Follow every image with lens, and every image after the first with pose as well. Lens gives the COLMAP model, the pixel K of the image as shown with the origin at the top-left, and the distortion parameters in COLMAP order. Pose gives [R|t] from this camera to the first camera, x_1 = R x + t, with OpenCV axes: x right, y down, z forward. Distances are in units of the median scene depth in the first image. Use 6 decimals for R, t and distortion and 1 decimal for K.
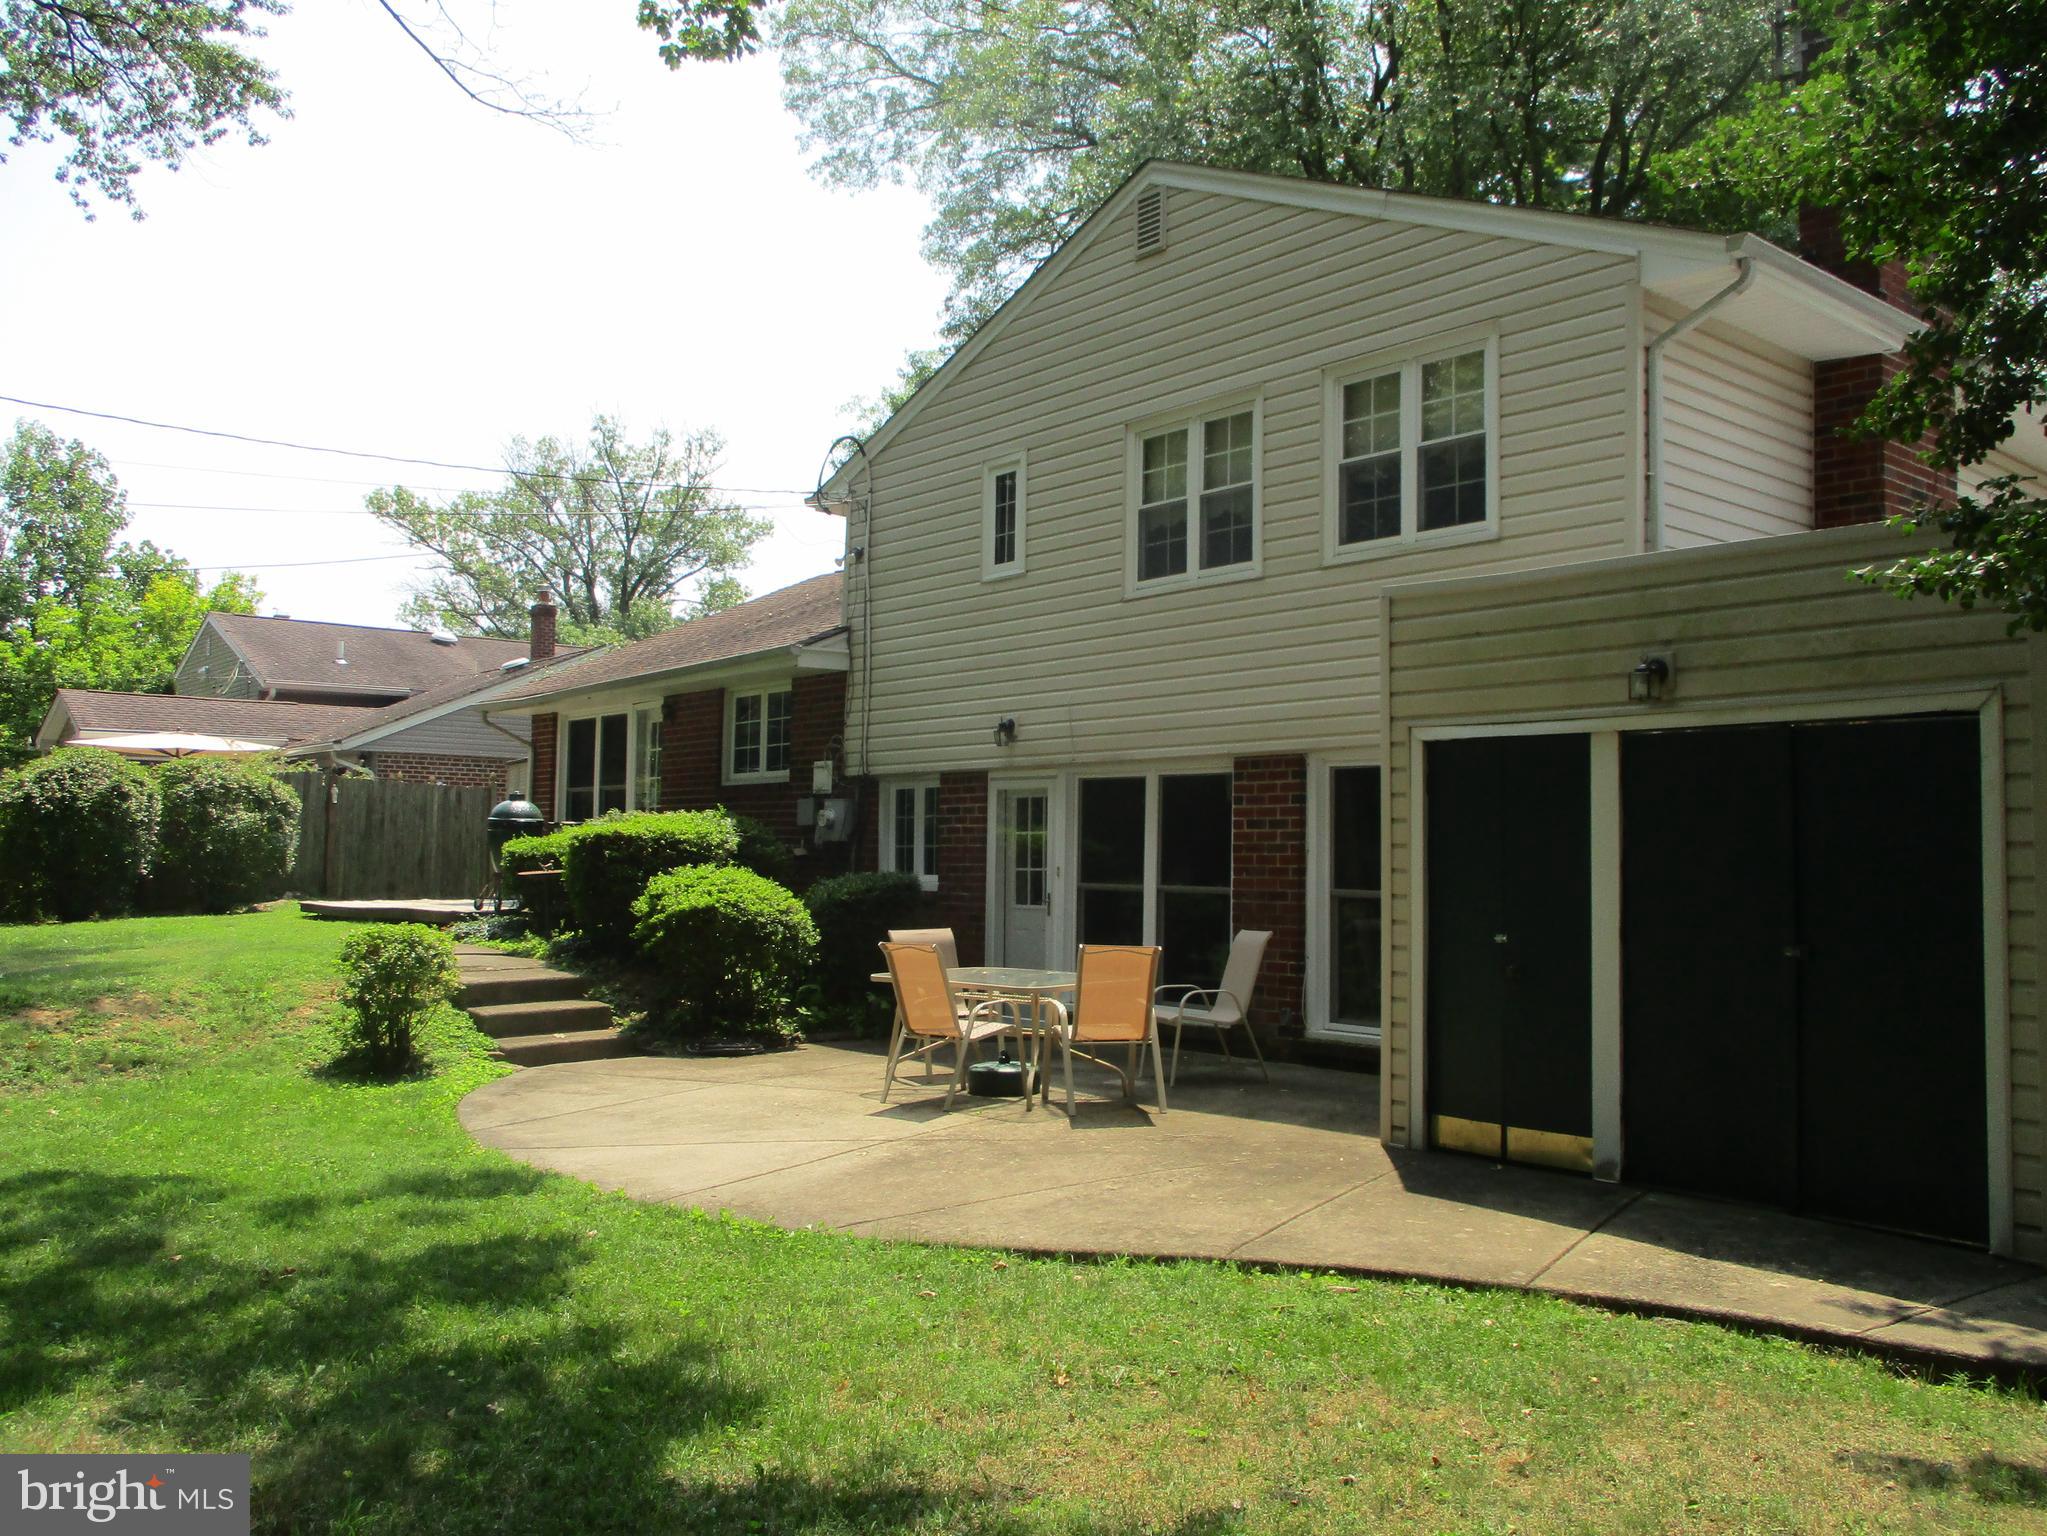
lens RADIAL K [[1715.6, 0, 1023.9], [0, 1715.6, 762.3], [0, 0, 1]] dist [-0.032926, 0.011296]
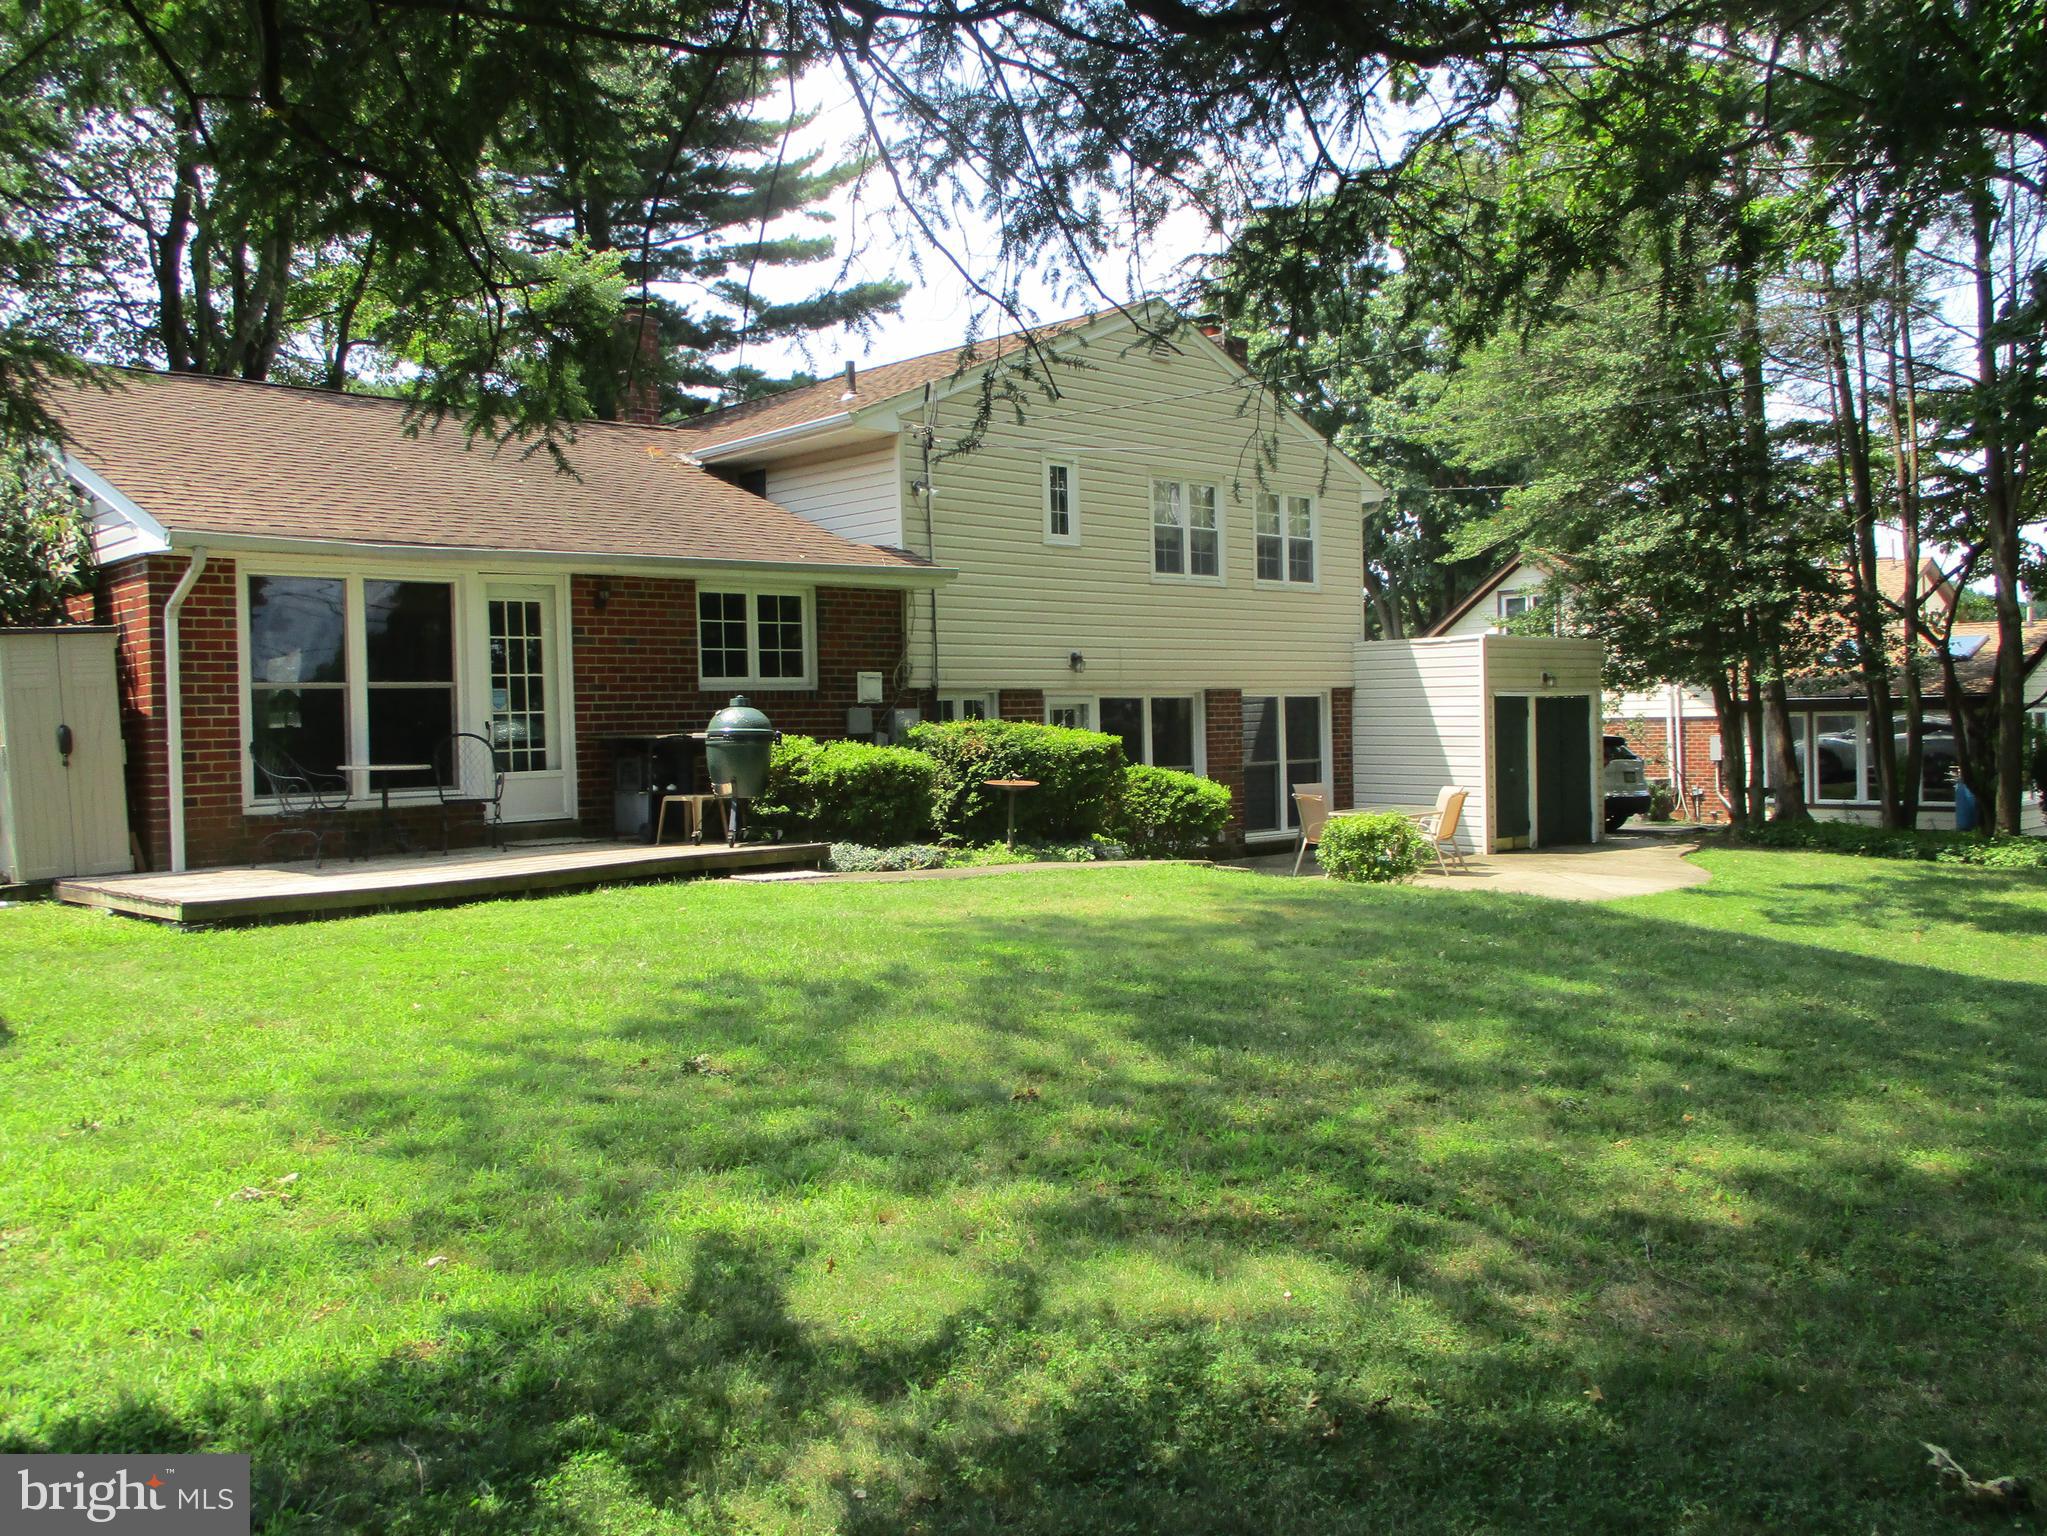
lens RADIAL K [[1715.6, 0, 1023.5], [0, 1715.6, 769.4], [0, 0, 1]] dist [-0.032926, 0.011296]
pose [[-0.118417, -0.054646, 0.991459, -1.359367], [-0.049180, 0.997582, 0.049109, 0.003043], [-0.991745, -0.042944, -0.120819, 1.191150]]
